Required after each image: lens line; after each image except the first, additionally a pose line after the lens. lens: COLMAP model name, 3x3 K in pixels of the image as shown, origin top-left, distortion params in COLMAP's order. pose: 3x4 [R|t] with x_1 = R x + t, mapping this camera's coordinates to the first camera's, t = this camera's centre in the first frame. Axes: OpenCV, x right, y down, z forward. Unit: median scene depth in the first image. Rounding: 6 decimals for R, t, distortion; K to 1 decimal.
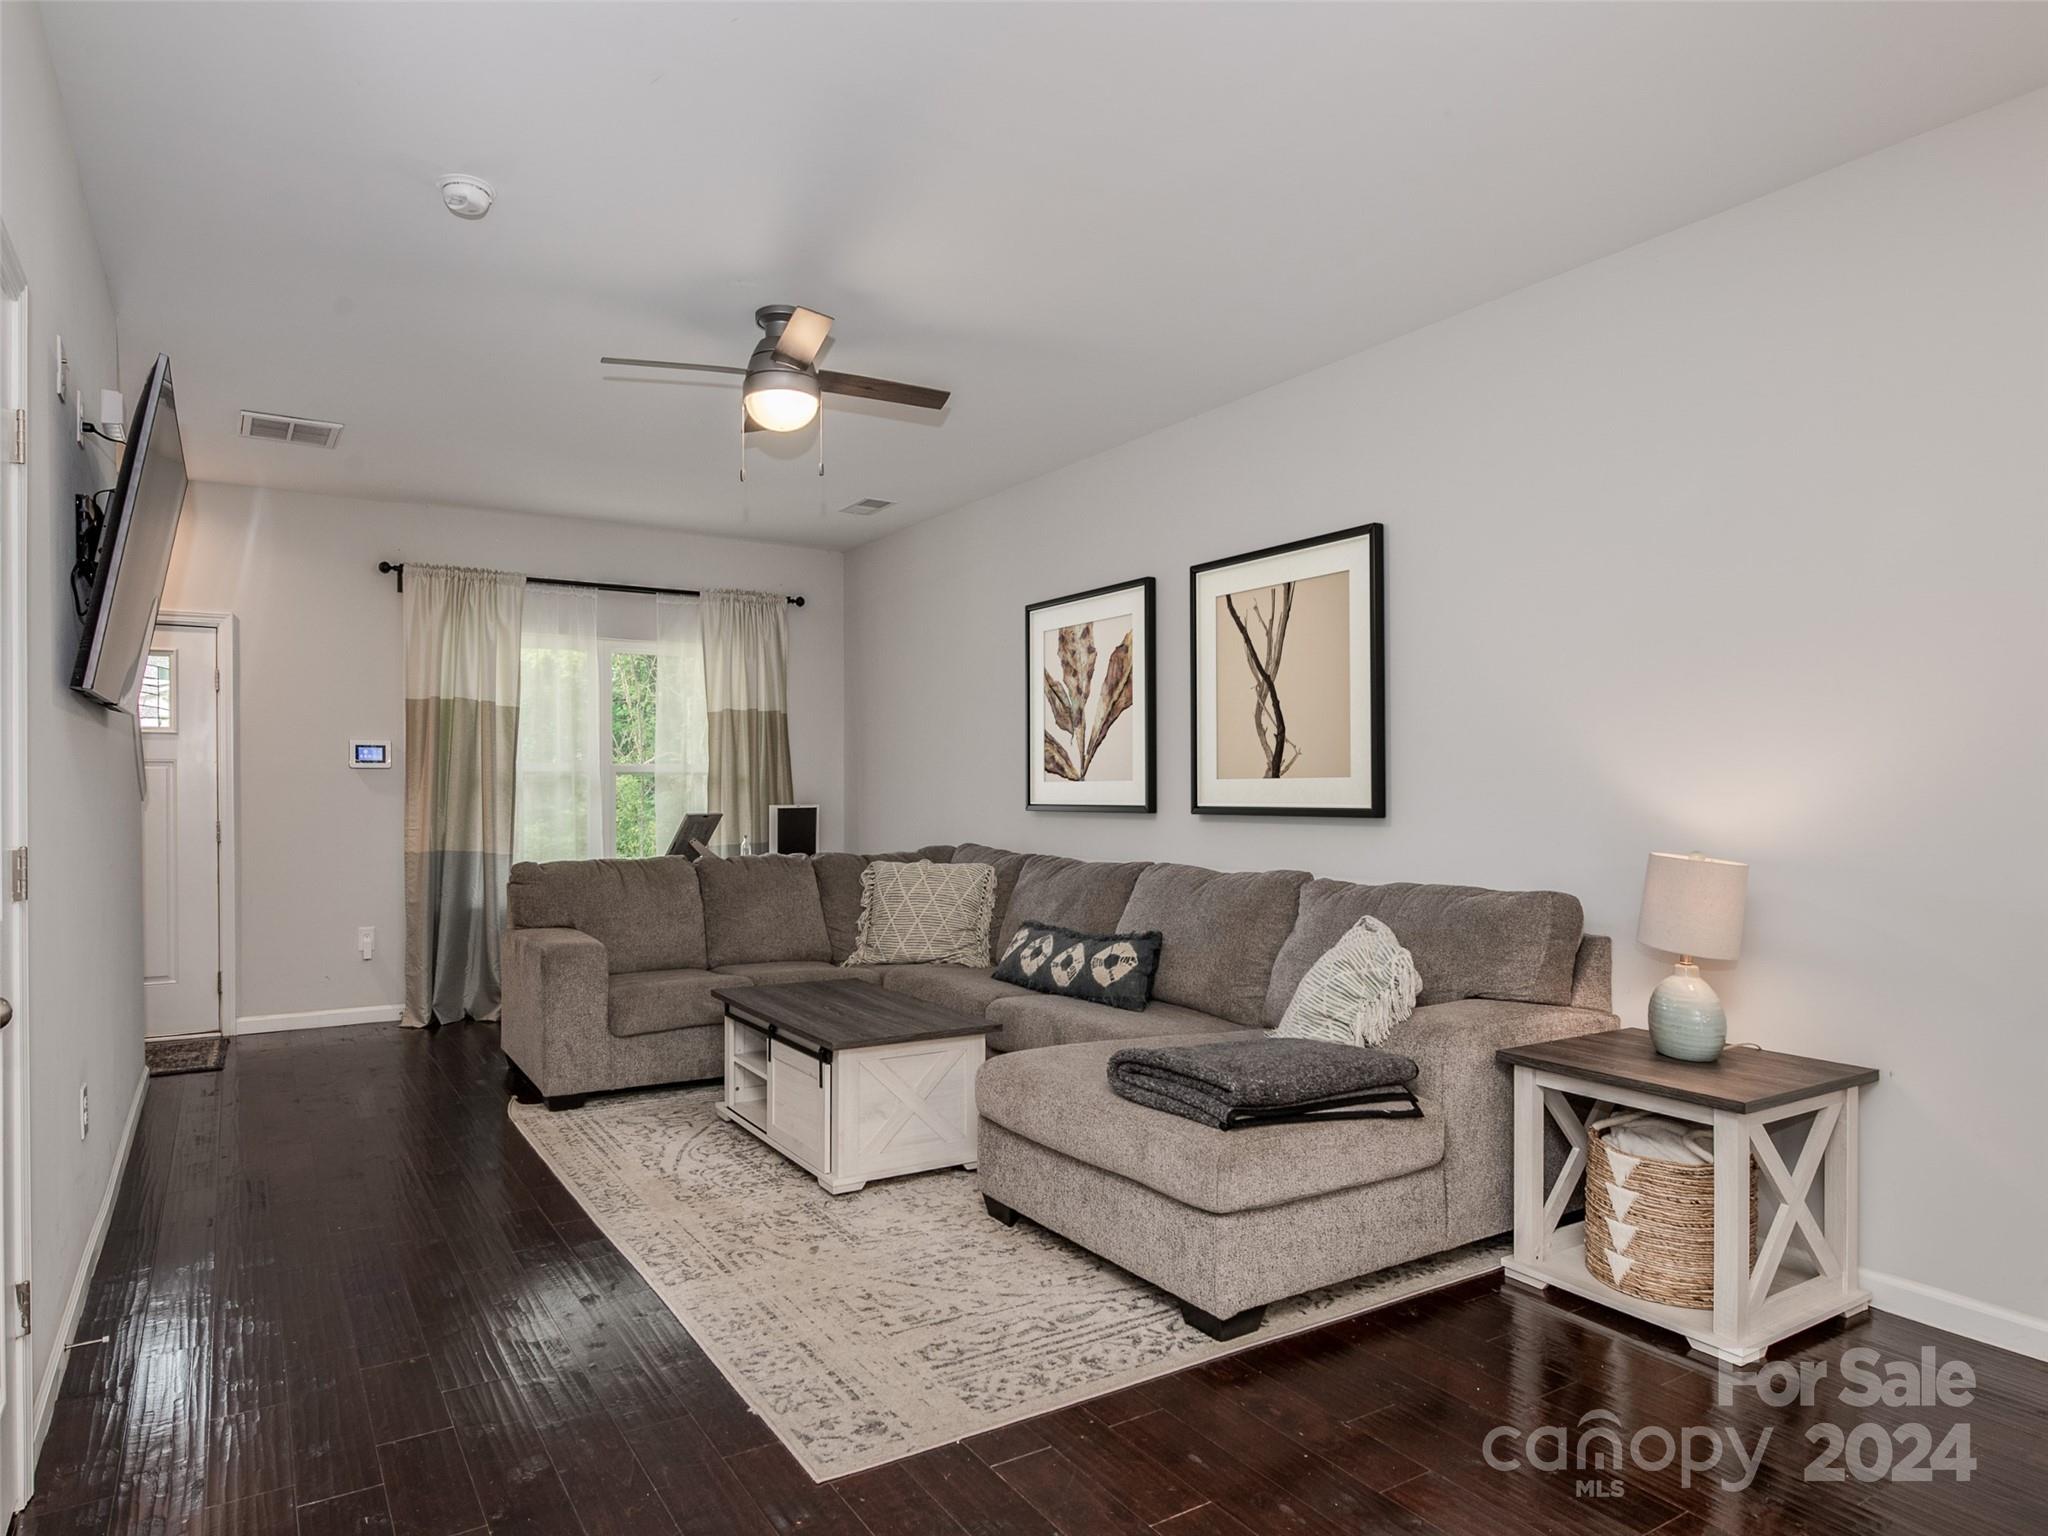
lens RADIAL K [[1220.2, 0, 934.3], [0, 1220.2, 788.6], [0, 0, 1]] dist [0.001956, -0.002950]
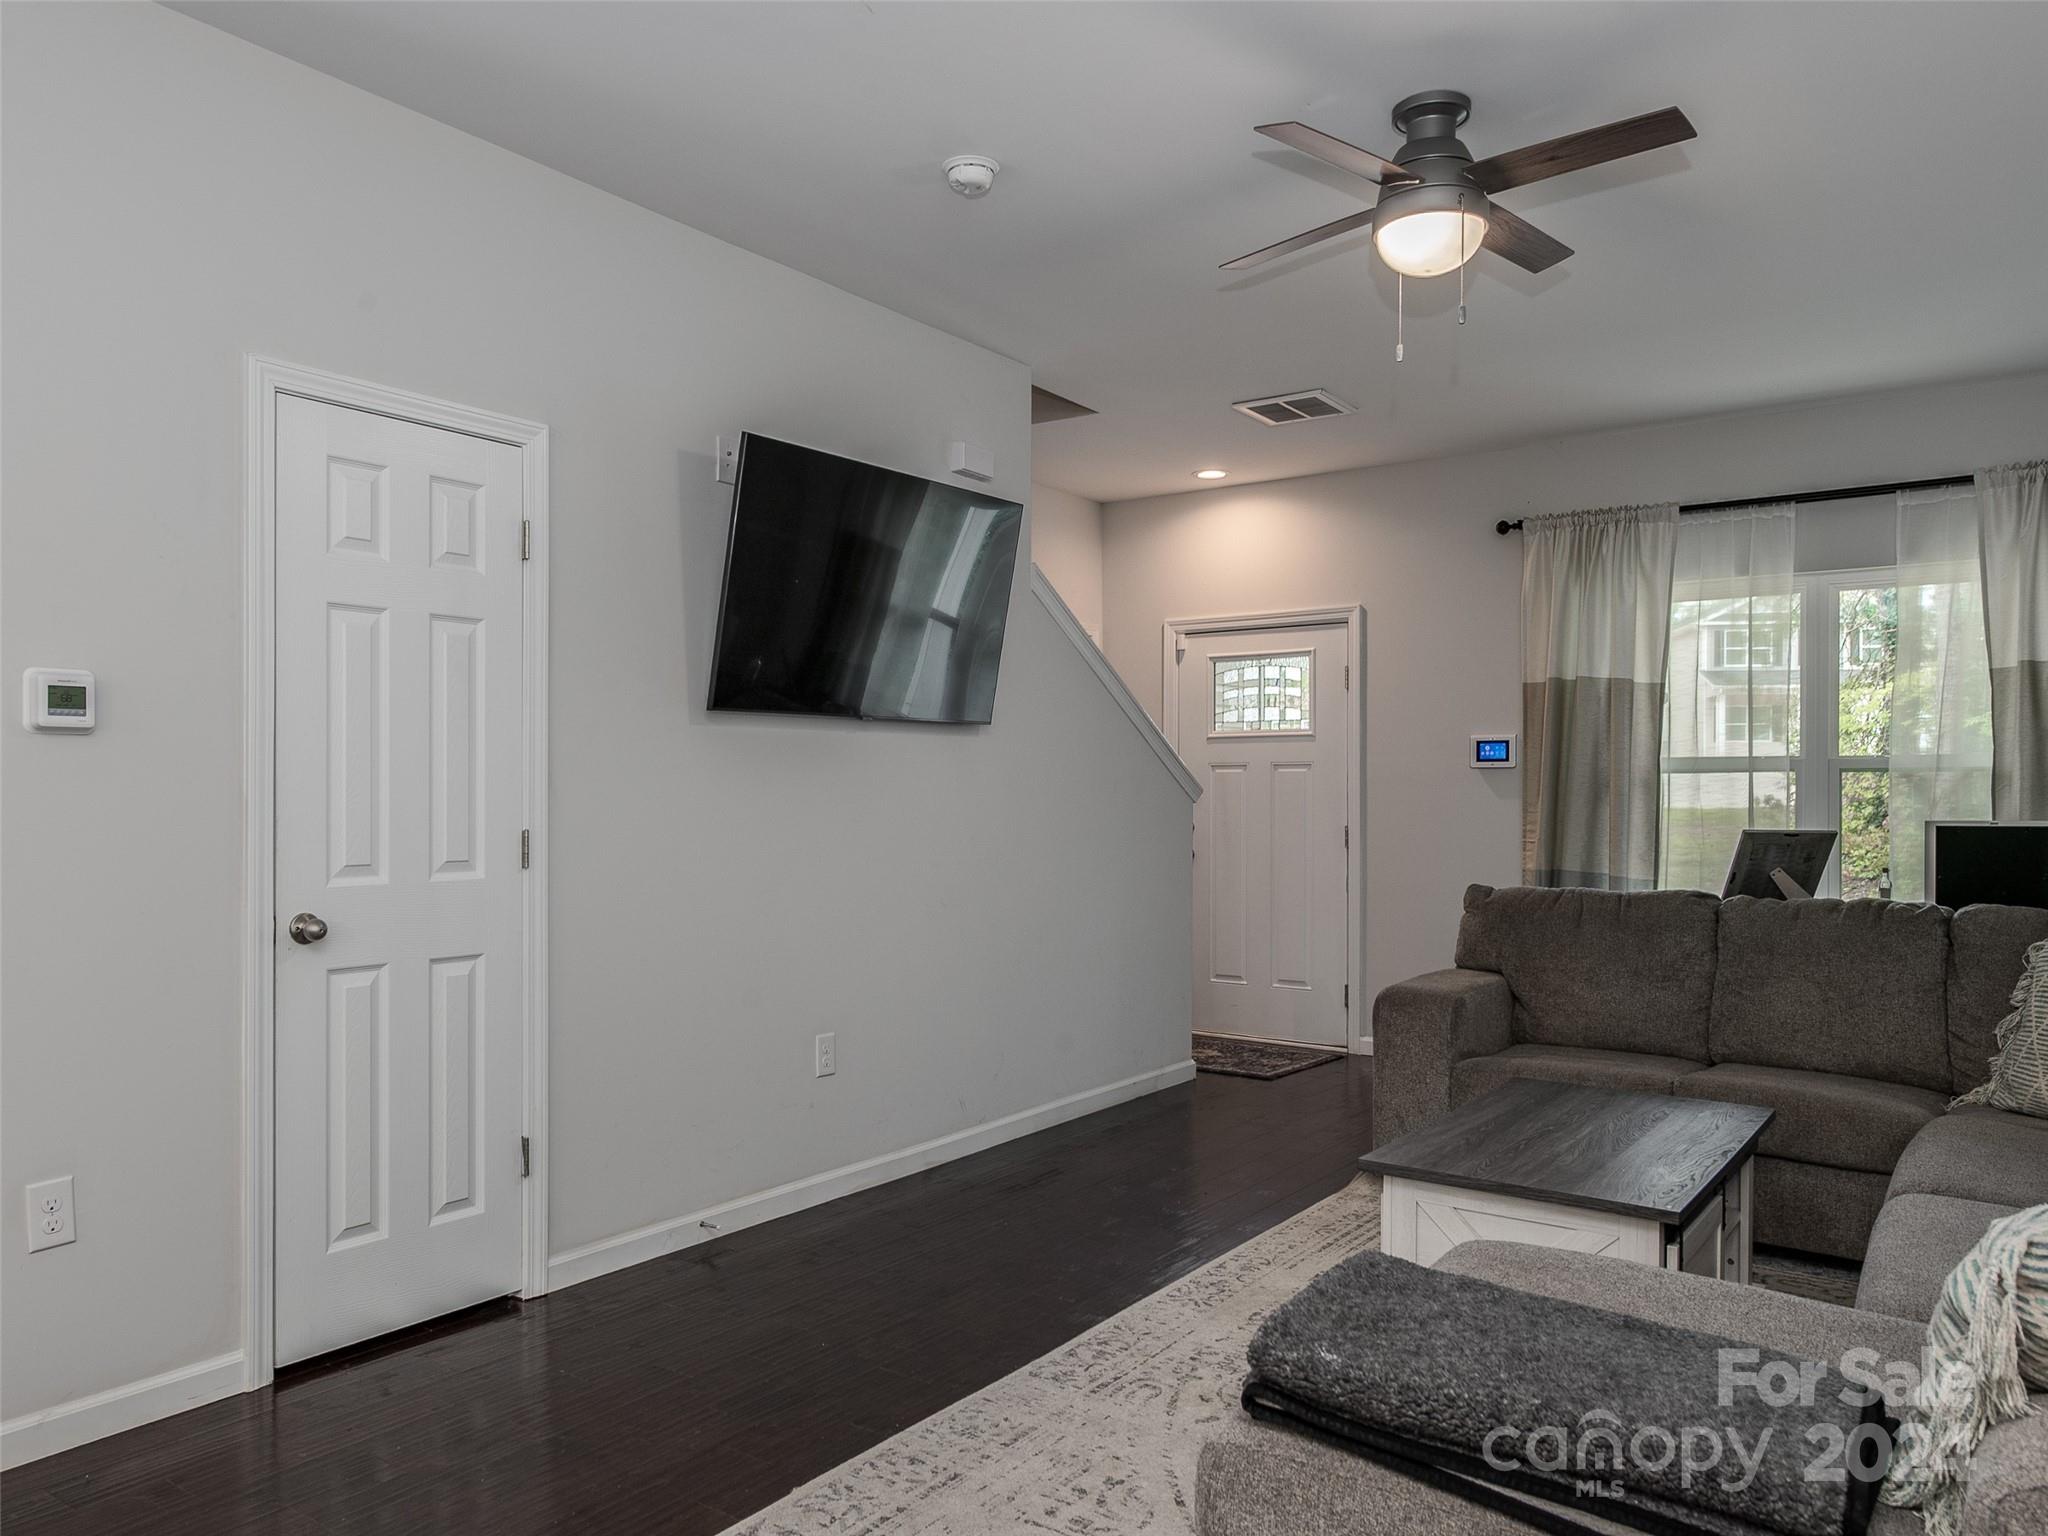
lens RADIAL K [[1508.3, 0, 1022.5], [0, 1508.3, 788.1], [0, 0, 1]] dist [0.009527, 0.001086]
pose [[0.387703, 0.000536, -0.921784, 0.530963], [-0.004709, 0.999988, -0.001399, 0.000782], [0.921772, 0.004884, 0.387701, 0.416364]]
